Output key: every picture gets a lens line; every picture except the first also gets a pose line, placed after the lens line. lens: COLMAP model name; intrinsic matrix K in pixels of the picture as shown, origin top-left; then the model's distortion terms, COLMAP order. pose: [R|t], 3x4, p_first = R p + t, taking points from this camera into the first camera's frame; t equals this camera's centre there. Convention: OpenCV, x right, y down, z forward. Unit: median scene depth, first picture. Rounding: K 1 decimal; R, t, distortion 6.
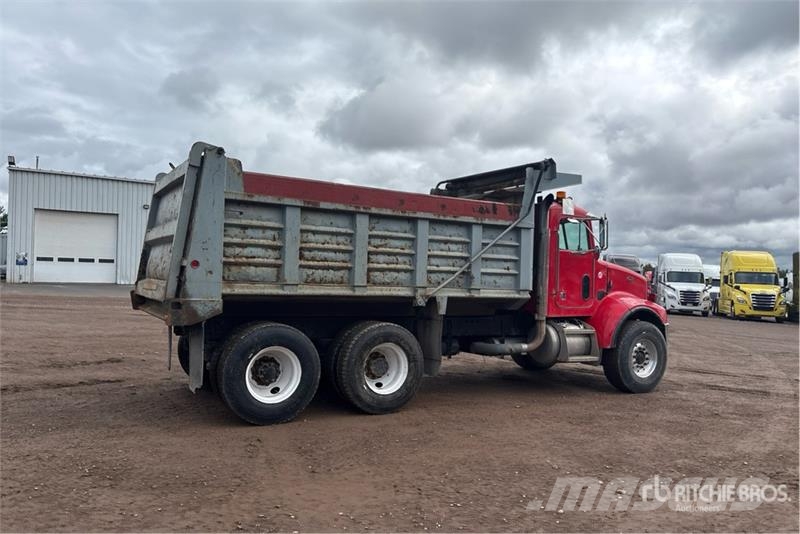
lens RADIAL K [[595.7, 0, 400.0], [0, 595.7, 267.0], [0, 0, 1]] dist [0.088895, -0.002764]
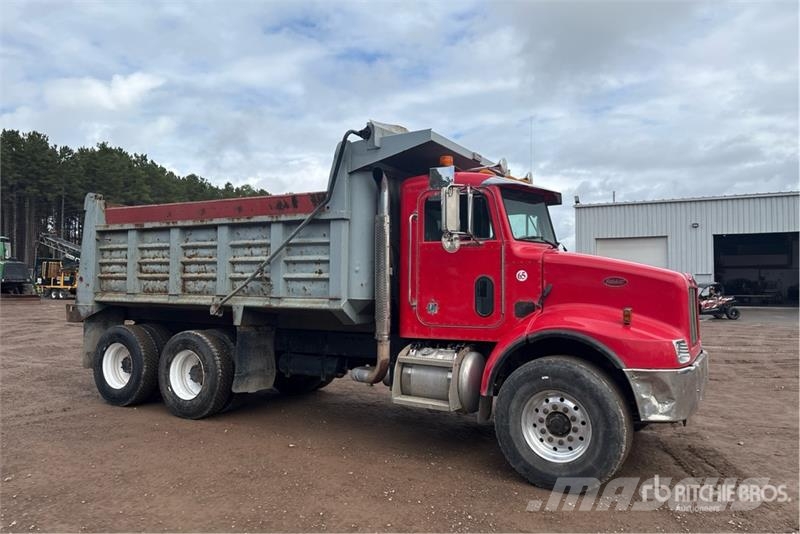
lens RADIAL K [[617.0, 0, 402.1], [0, 617.0, 255.4], [0, 0, 1]] dist [0.003261, -0.002304]
pose [[0.498380, -0.071181, -0.864032, 1.071242], [0.018392, 0.997267, -0.071549, 0.046809], [0.866764, 0.019768, 0.498327, 0.769058]]
